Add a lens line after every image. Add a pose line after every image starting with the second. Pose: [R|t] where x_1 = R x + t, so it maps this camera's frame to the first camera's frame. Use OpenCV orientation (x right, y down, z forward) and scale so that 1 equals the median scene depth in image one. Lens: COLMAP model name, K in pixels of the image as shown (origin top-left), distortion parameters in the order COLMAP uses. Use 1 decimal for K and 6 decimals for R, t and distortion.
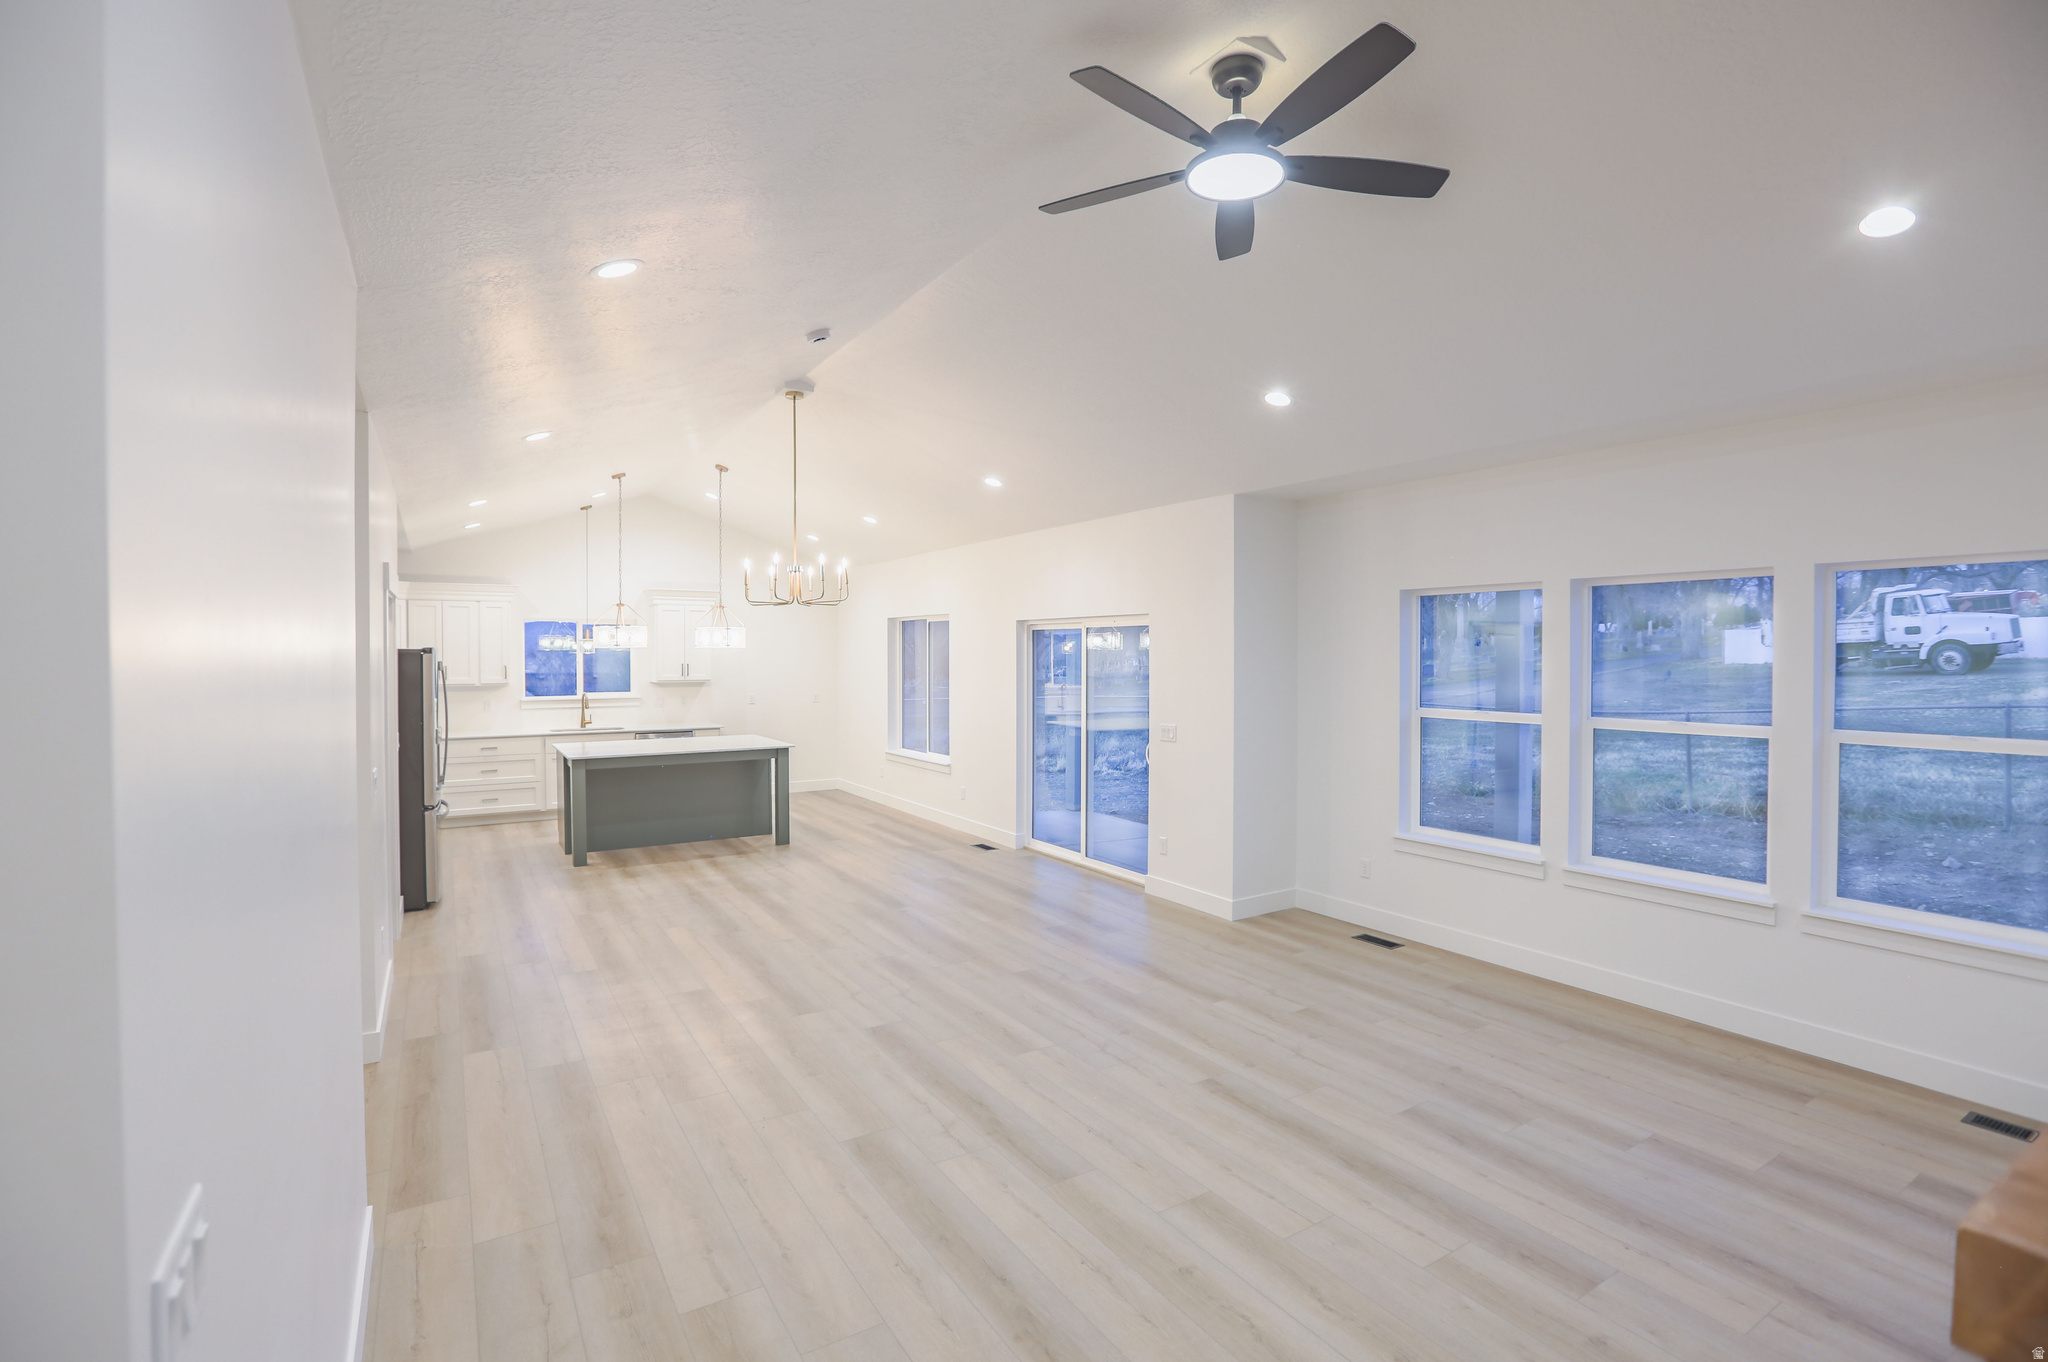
lens RADIAL K [[931.6, 0, 1012.7], [0, 931.6, 672.4], [0, 0, 1]] dist [-0.049522, 0.017547]
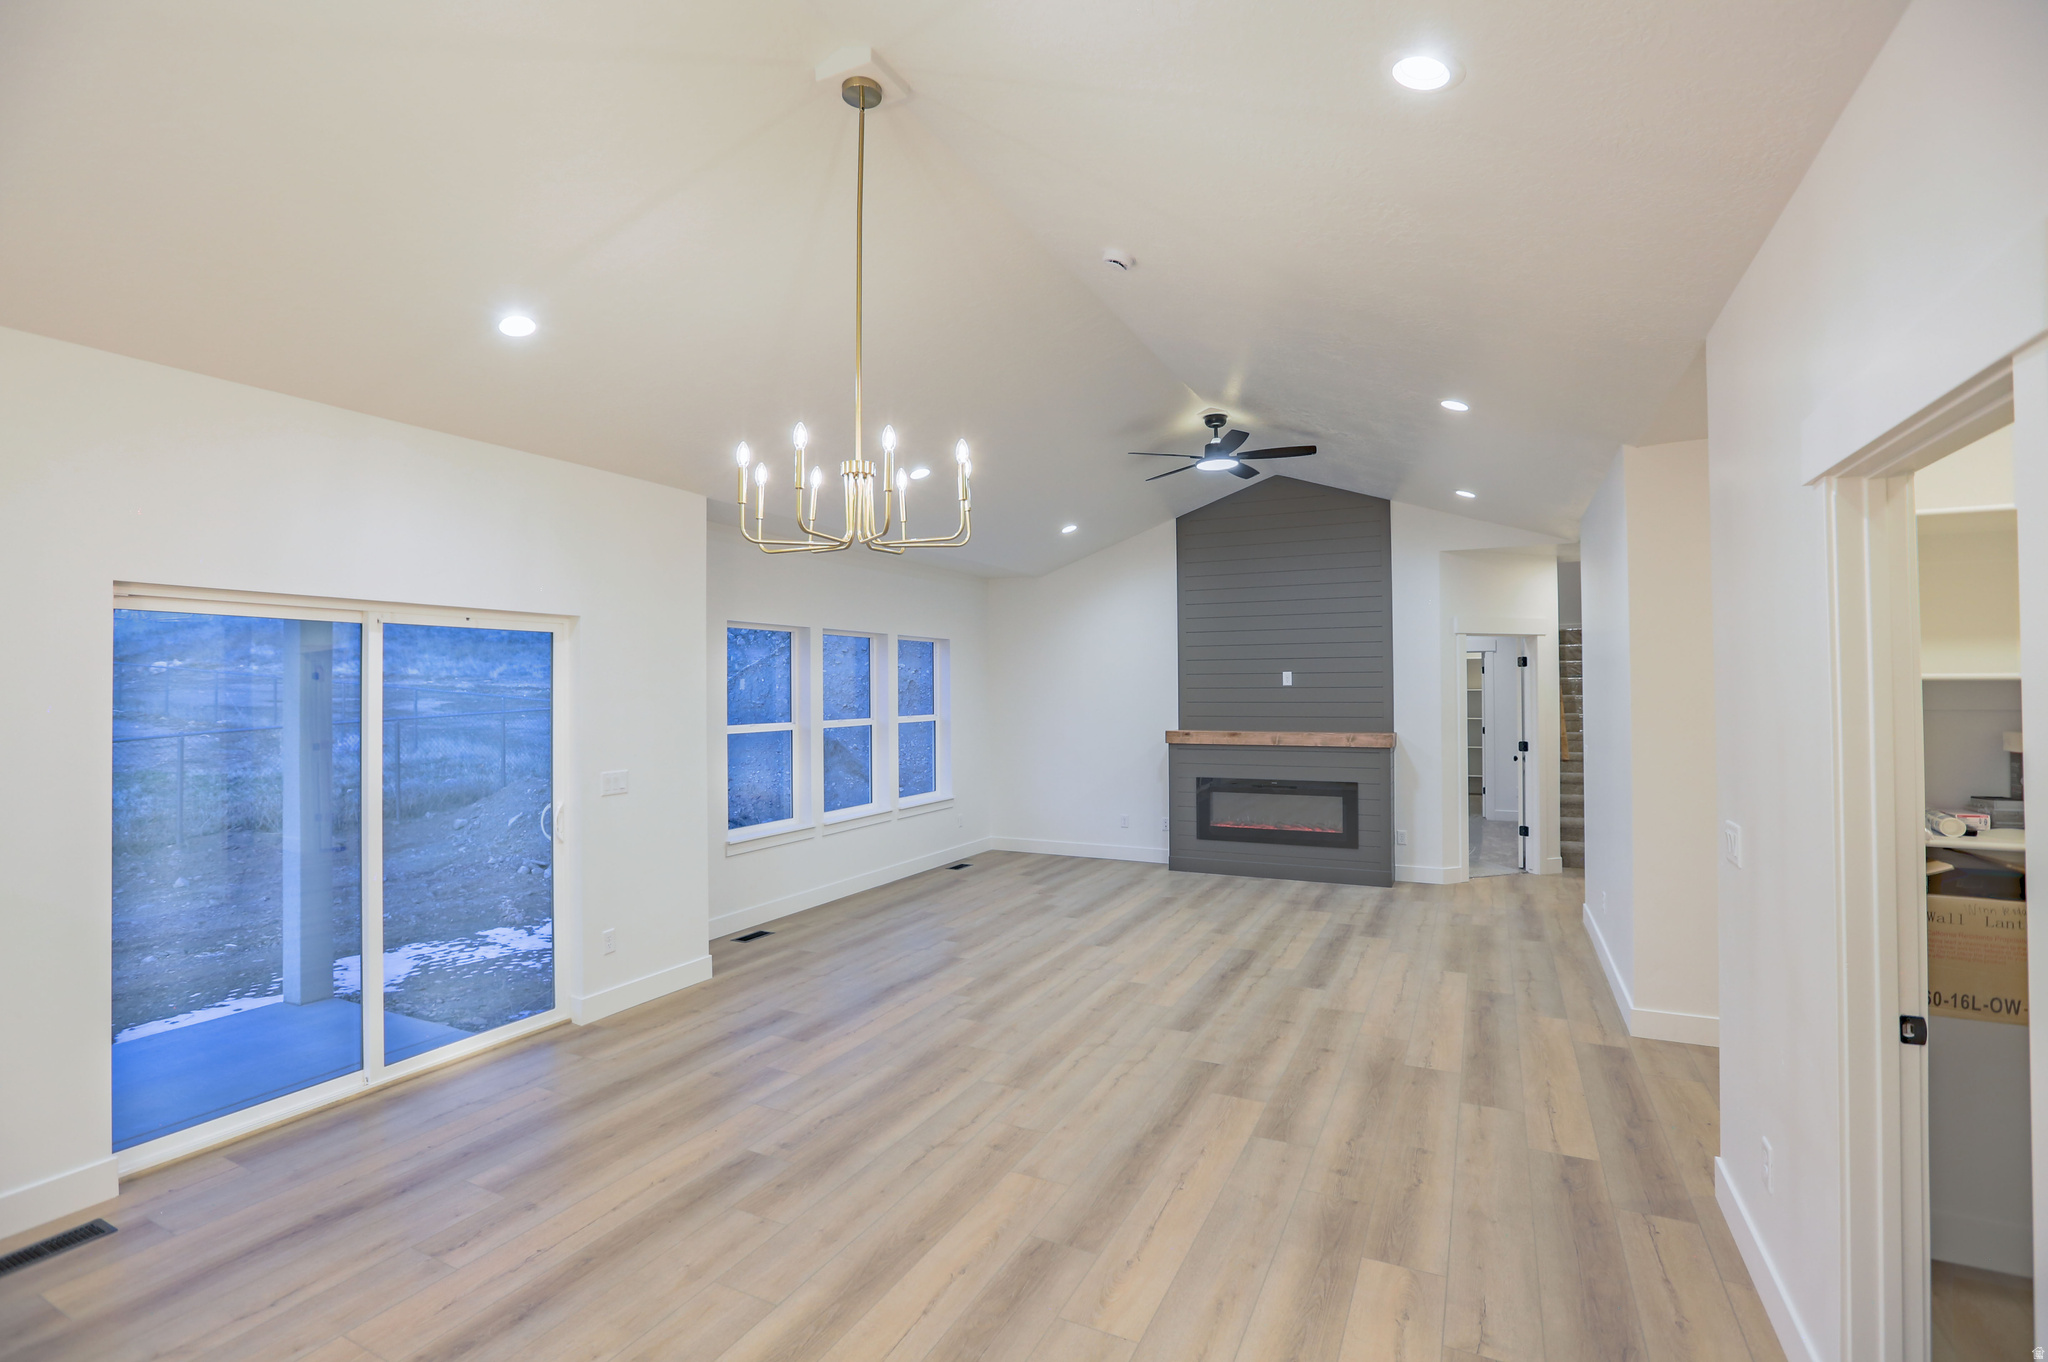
lens RADIAL K [[931.6, 0, 1012.7], [0, 931.6, 672.4], [0, 0, 1]] dist [-0.049522, 0.017547]
pose [[-0.515777, 0.021241, 0.856460, -0.862491], [0.022875, 0.999678, -0.011017, -0.007908], [-0.856418, 0.013909, -0.516096, 1.548585]]
